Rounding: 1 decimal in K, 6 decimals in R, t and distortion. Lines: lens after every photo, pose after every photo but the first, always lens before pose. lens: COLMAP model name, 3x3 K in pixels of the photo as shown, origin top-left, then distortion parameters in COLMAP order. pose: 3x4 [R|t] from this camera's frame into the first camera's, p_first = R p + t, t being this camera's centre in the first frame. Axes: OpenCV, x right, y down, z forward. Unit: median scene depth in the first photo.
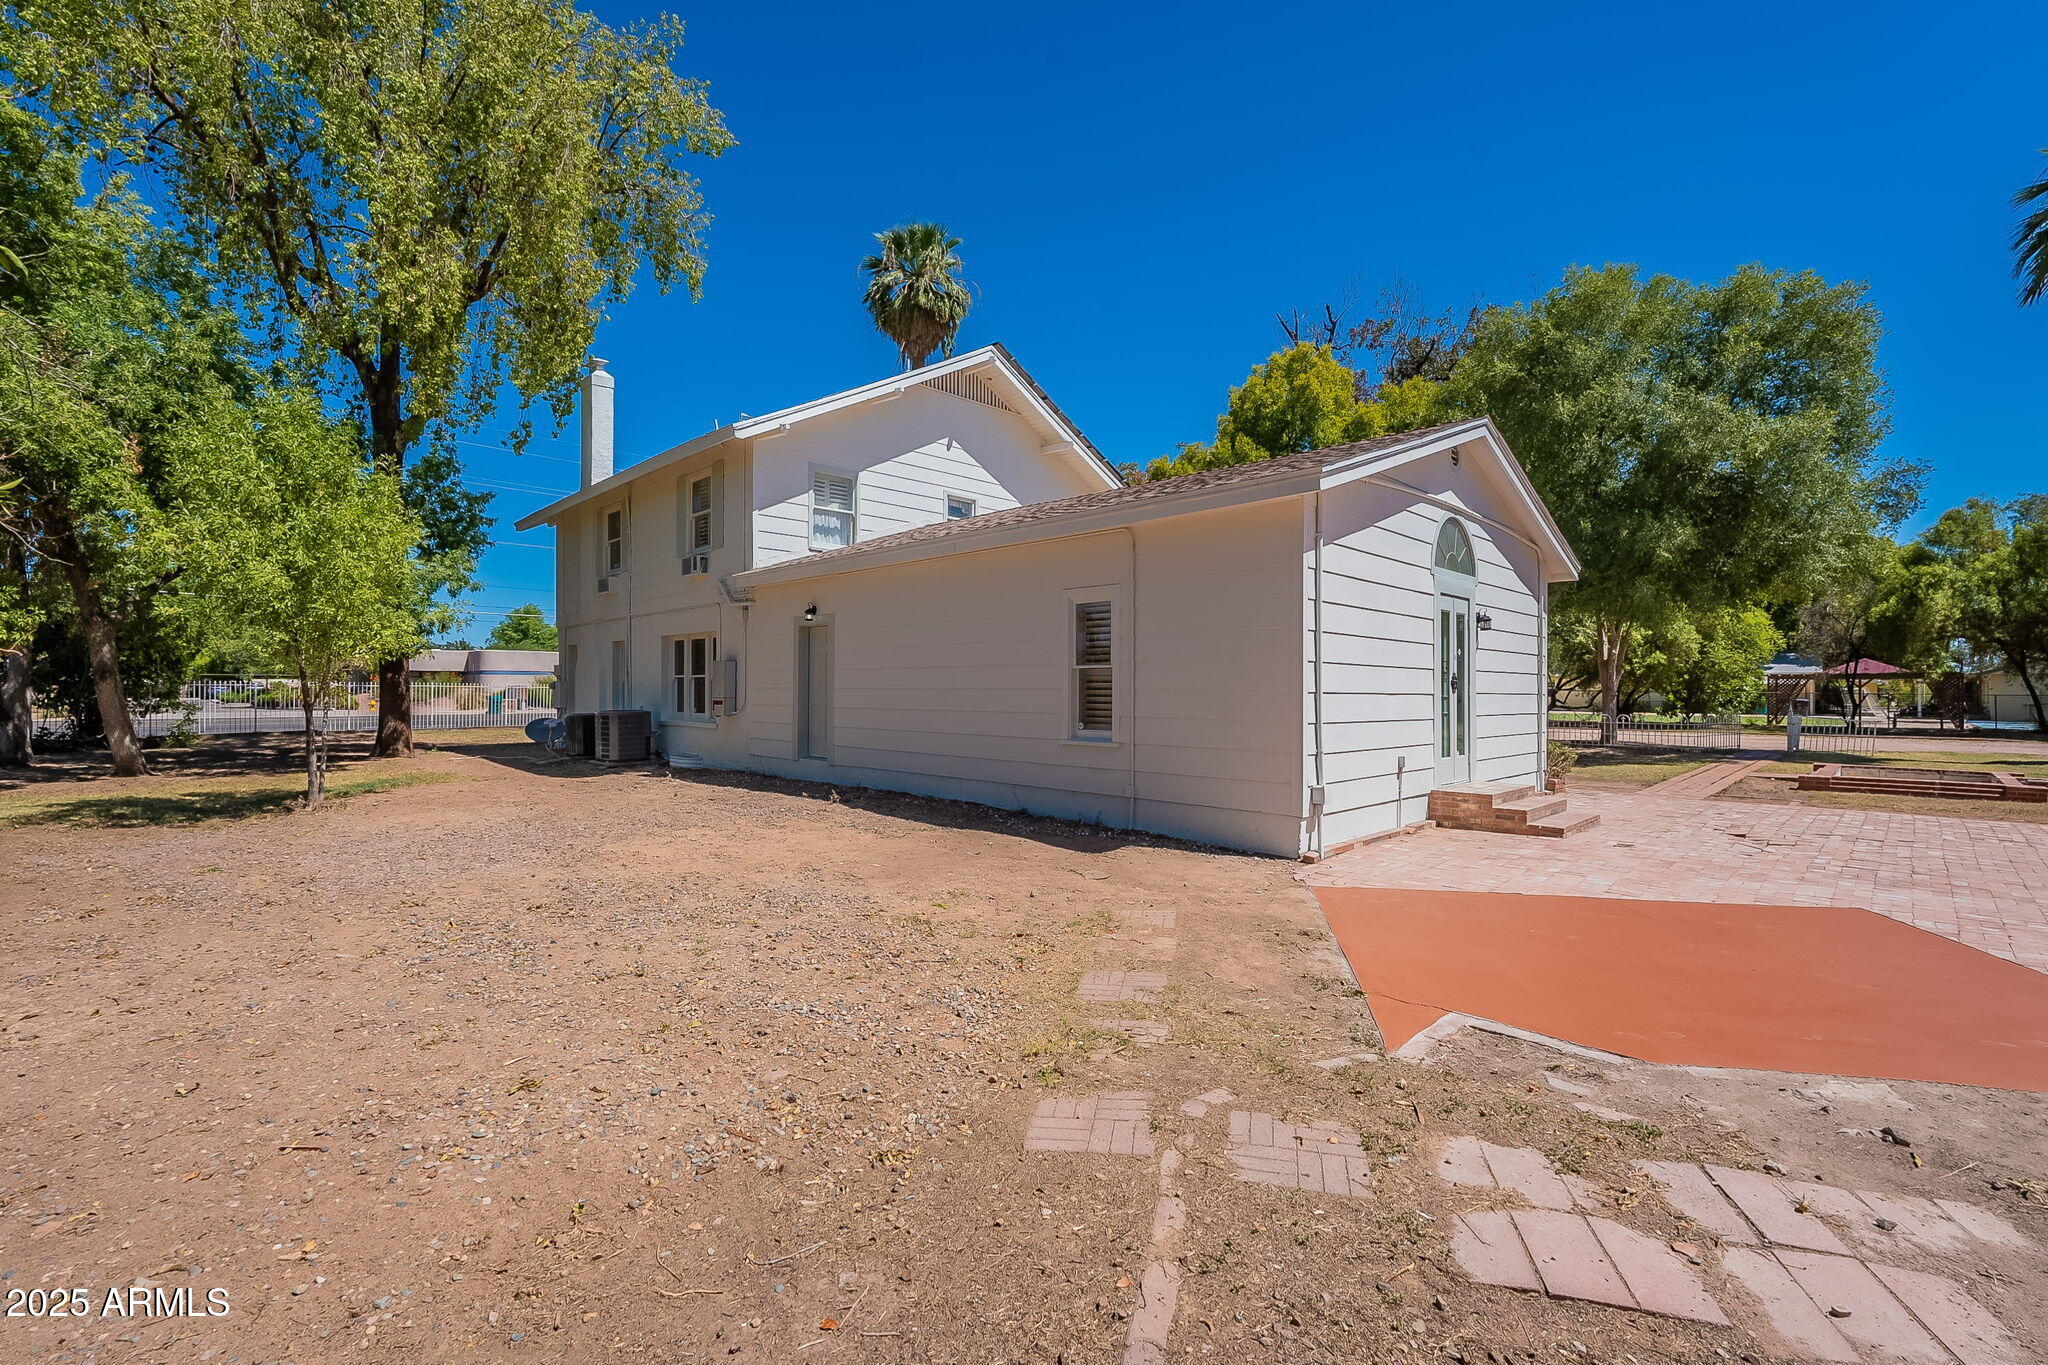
lens RADIAL K [[862.8, 0, 1024.0], [0, 862.8, 682.5], [0, 0, 1]] dist [-0.000689, -0.000033]
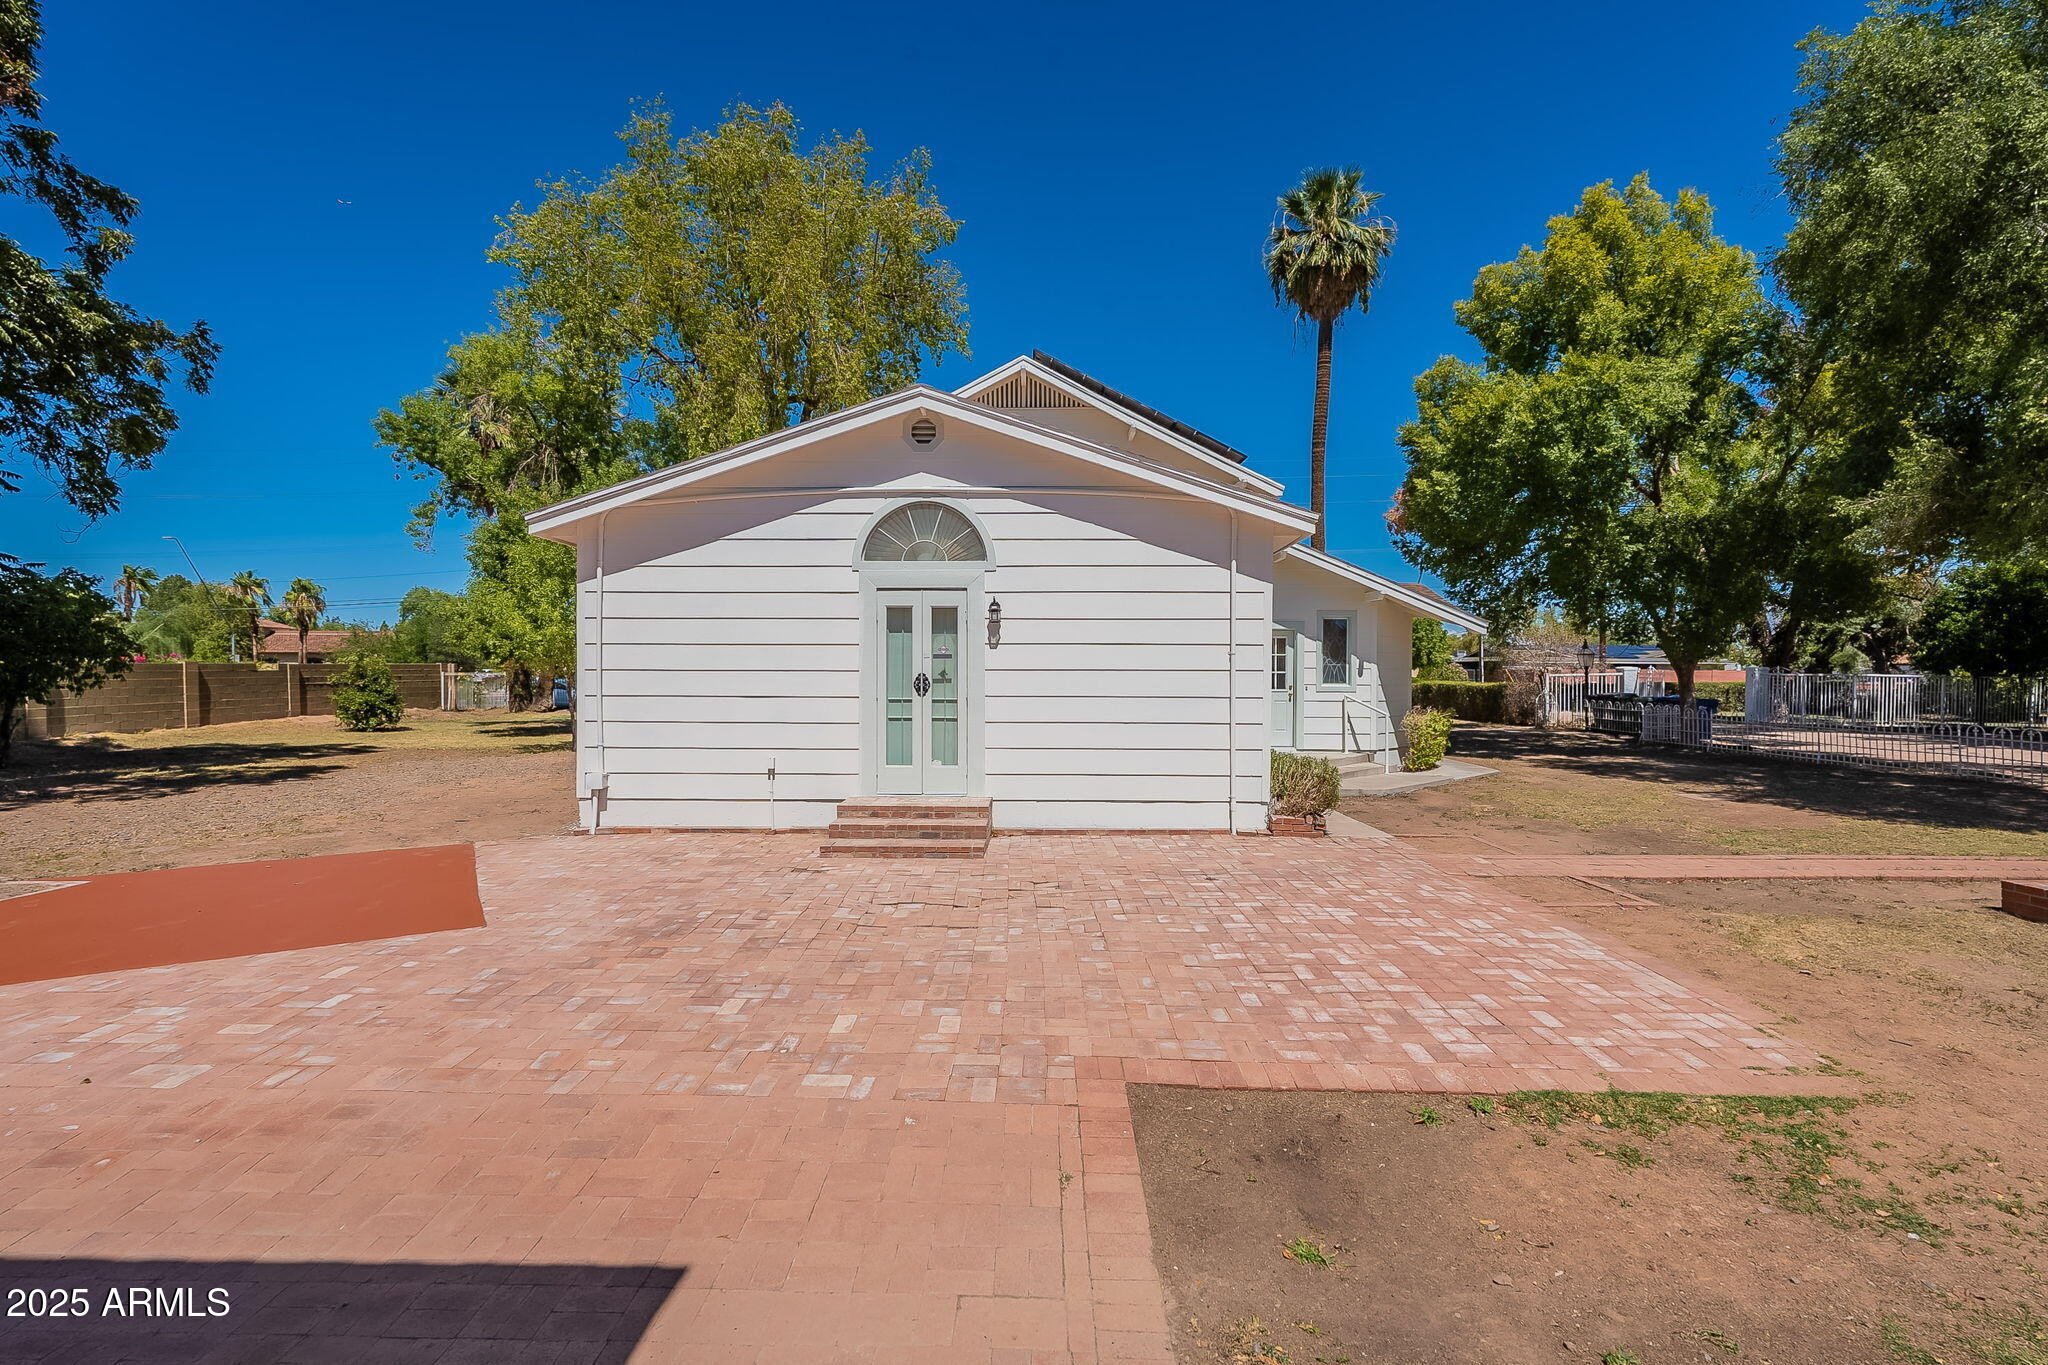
lens RADIAL K [[862.8, 0, 1024.0], [0, 862.8, 682.5], [0, 0, 1]] dist [-0.000689, -0.000033]
pose [[0.700610, 0.003031, -0.713538, 1.200414], [0.011754, 0.999806, 0.015788, -0.013854], [0.713448, -0.019448, 0.700438, 0.427990]]
